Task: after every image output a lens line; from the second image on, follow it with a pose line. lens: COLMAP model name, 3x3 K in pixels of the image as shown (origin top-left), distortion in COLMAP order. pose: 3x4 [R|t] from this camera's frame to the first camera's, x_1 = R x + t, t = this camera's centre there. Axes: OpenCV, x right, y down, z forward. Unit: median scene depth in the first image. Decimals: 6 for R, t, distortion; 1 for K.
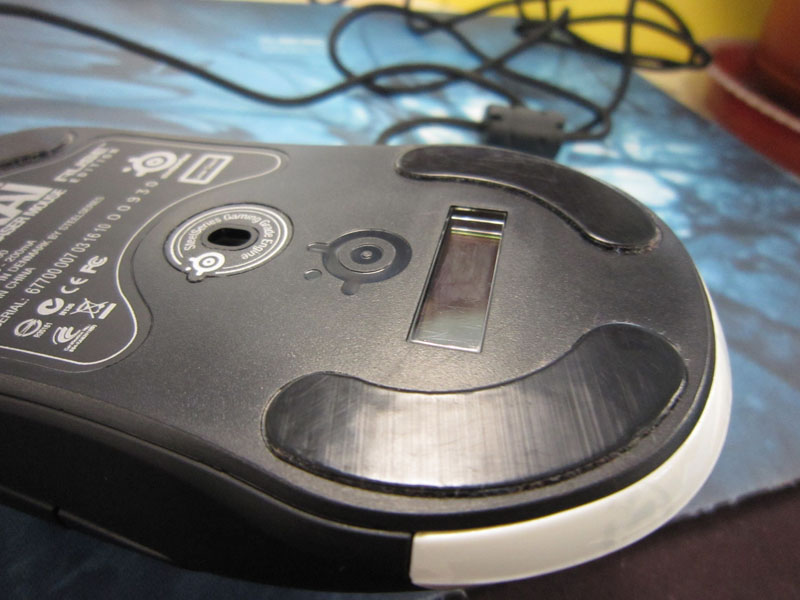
lens RADIAL K [[559.2, 0, 400.0], [0, 559.2, 300.0], [0, 0, 1]] dist [-0.051090, 0.008735]
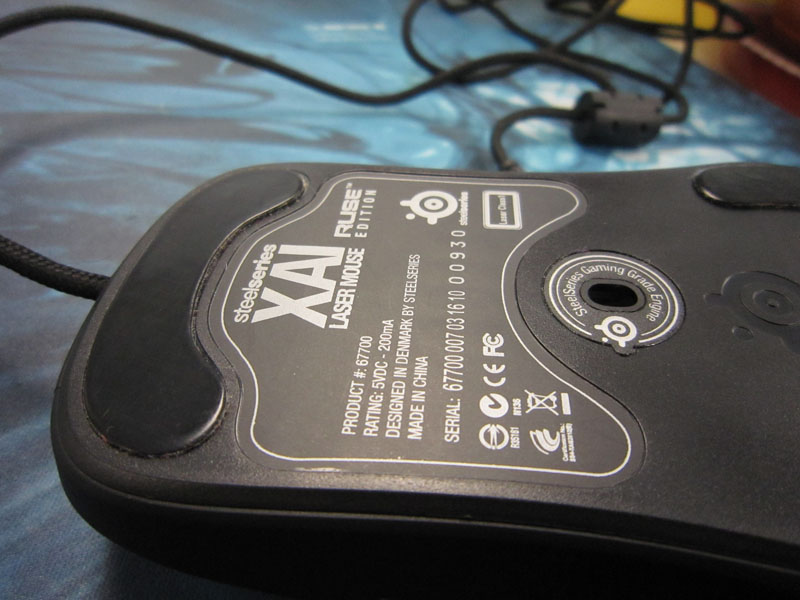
lens RADIAL K [[559.2, 0, 400.0], [0, 559.2, 300.0], [0, 0, 1]] dist [-0.051090, 0.008735]
pose [[0.989268, -0.098530, 0.107893, -0.654654], [0.092020, 0.993714, 0.063751, -0.170450], [-0.113496, -0.053138, 0.992116, 0.111834]]
